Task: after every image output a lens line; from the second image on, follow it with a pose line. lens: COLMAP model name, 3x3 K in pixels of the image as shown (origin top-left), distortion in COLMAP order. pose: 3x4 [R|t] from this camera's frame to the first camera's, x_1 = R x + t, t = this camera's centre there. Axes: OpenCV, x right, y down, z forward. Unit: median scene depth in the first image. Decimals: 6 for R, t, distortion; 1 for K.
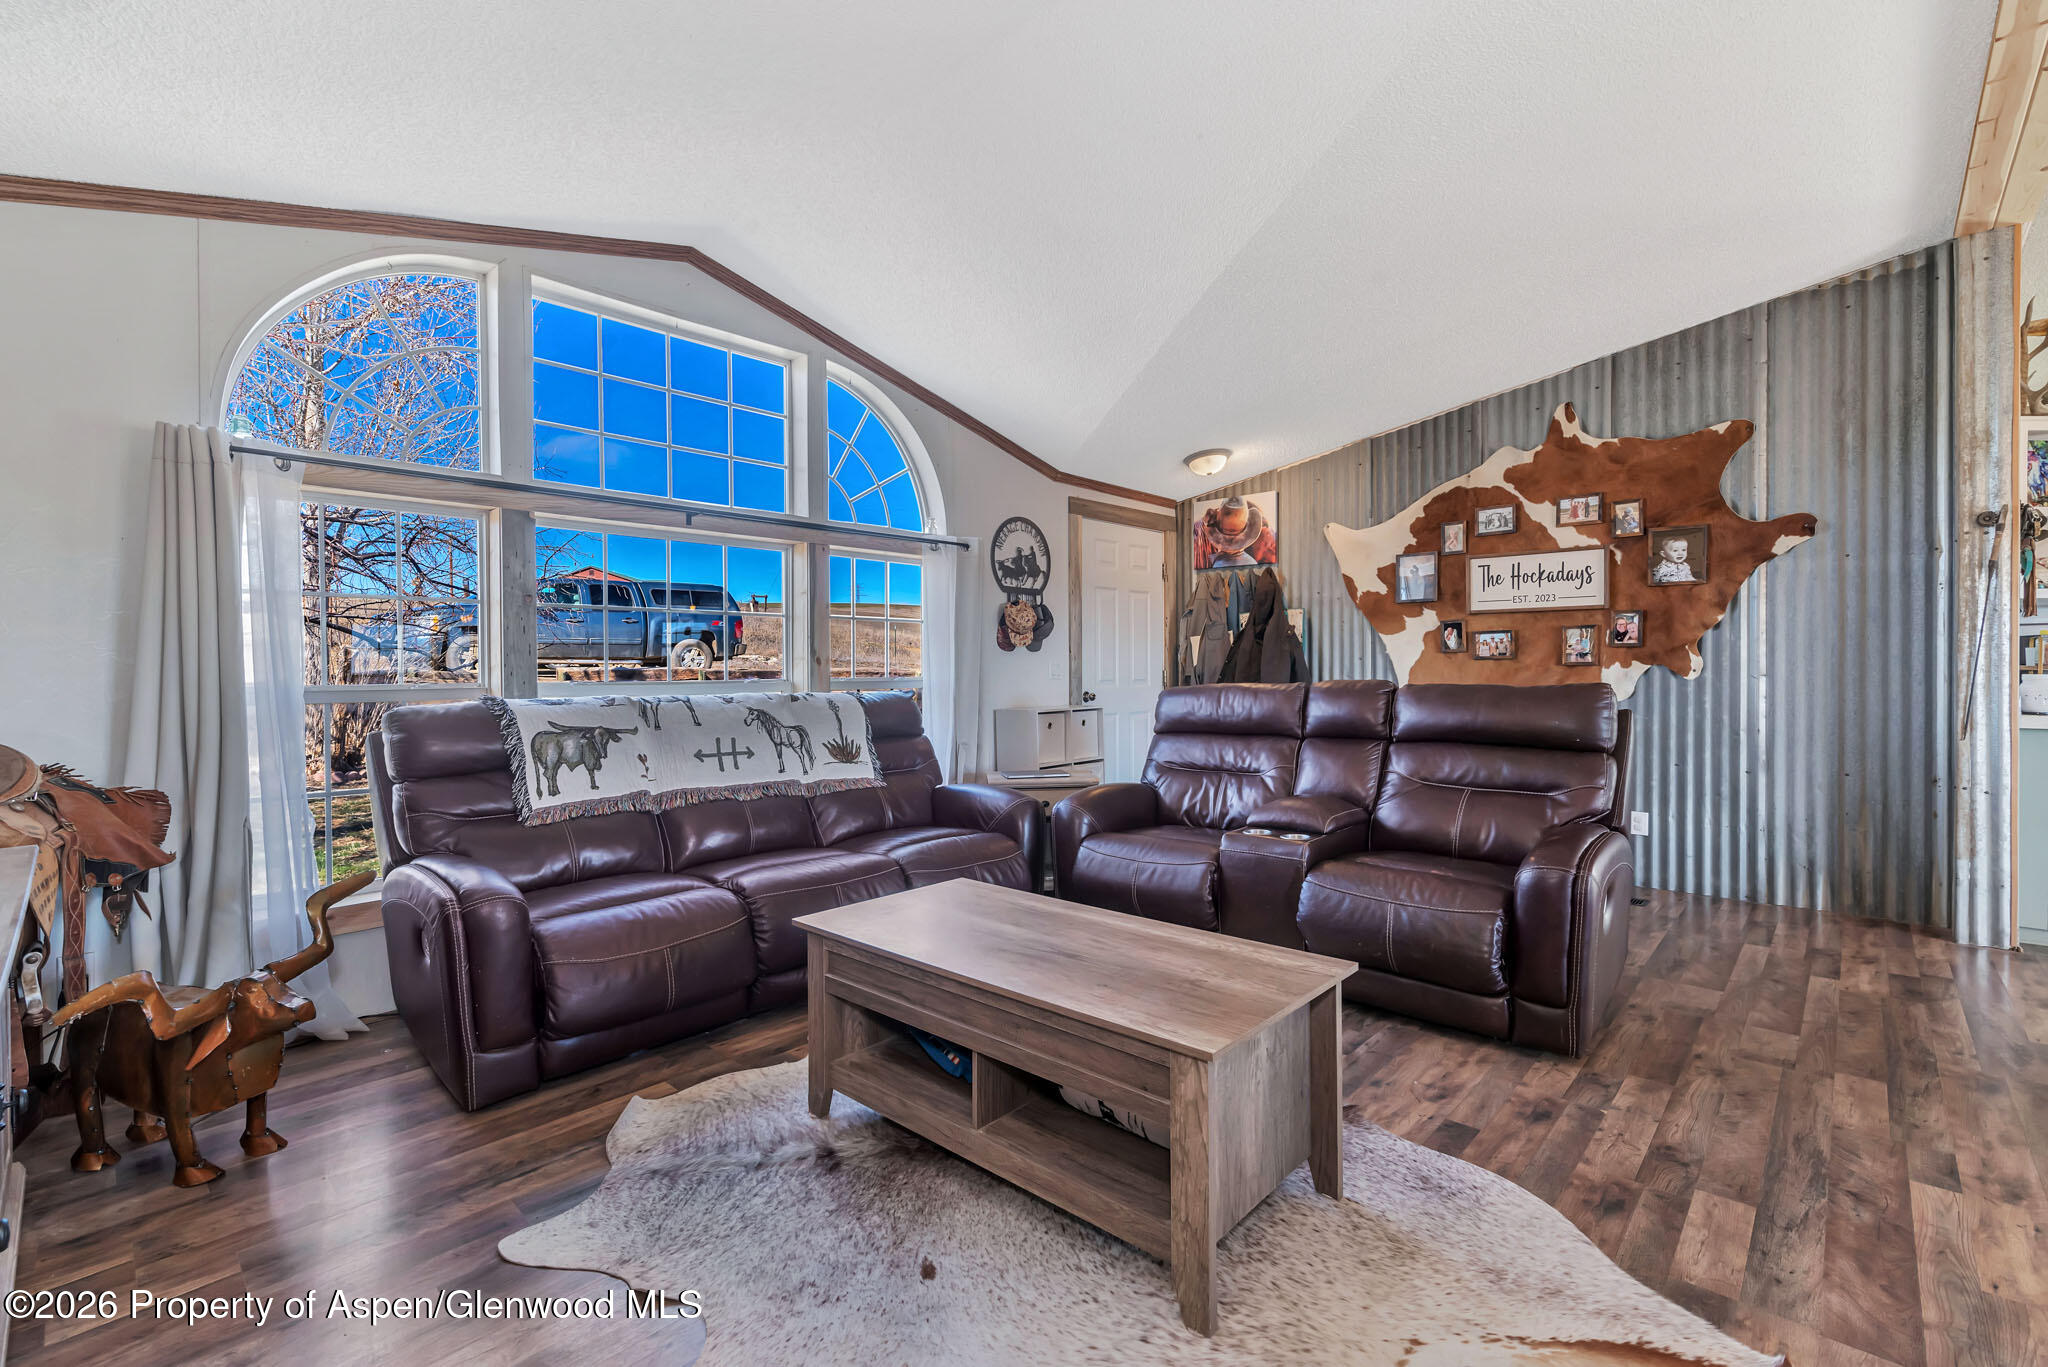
lens RADIAL K [[901.5, 0, 1019.6], [0, 901.5, 669.9], [0, 0, 1]] dist [-0.001978, -0.000447]
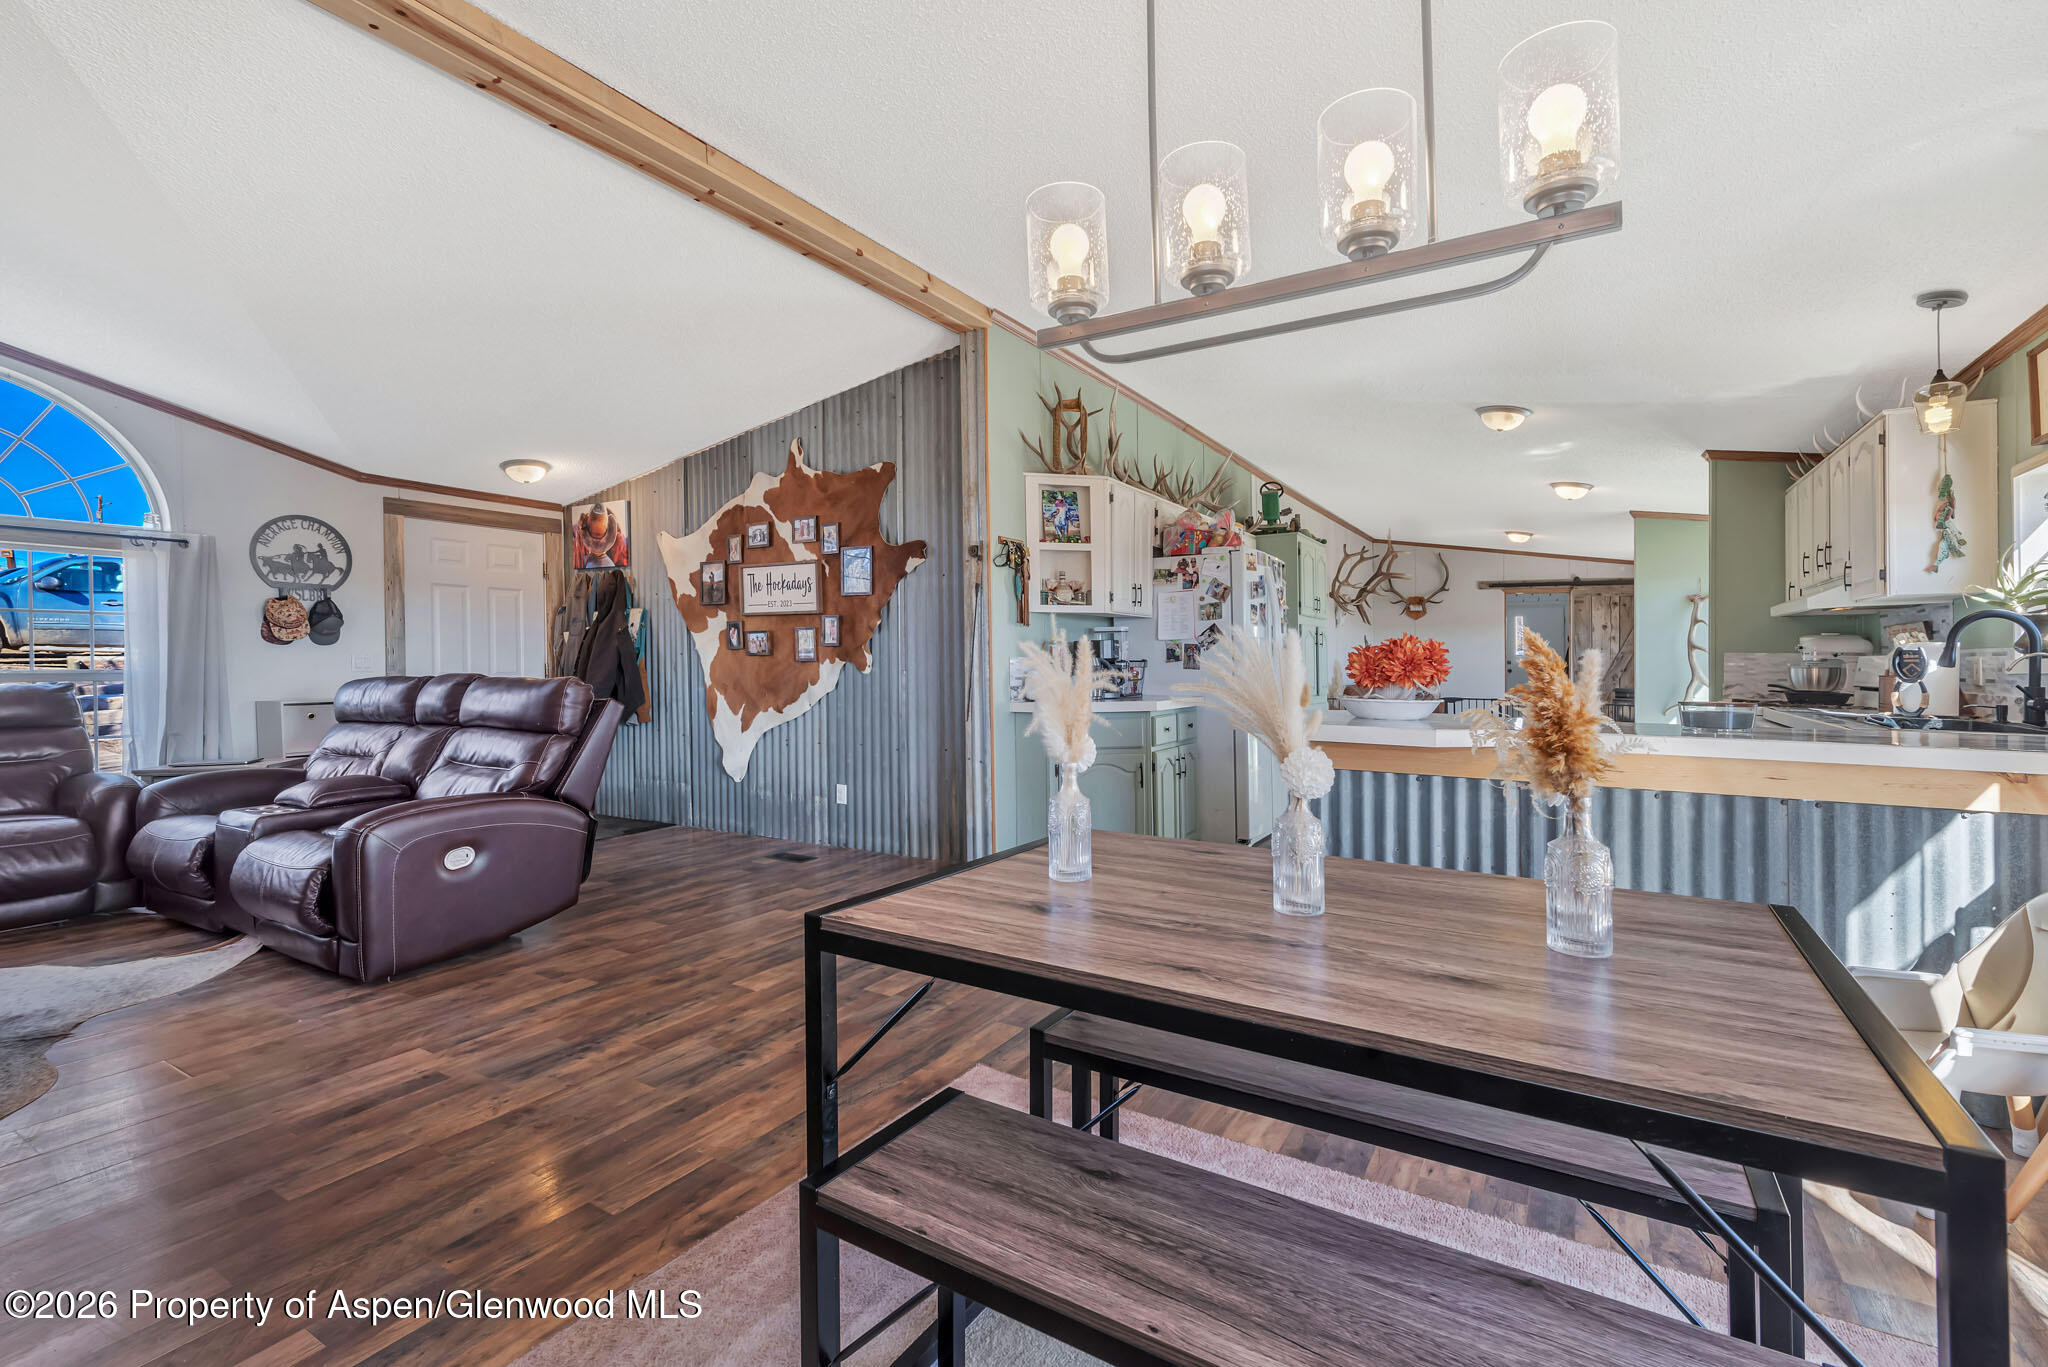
lens RADIAL K [[901.5, 0, 1043.6], [0, 901.5, 651.1], [0, 0, 1]] dist [-0.001978, -0.000447]
pose [[0.975370, 0.008123, 0.220424, 0.630531], [-0.005441, 0.999904, -0.012771, -0.004822], [-0.220506, 0.011257, 0.975321, -0.205836]]
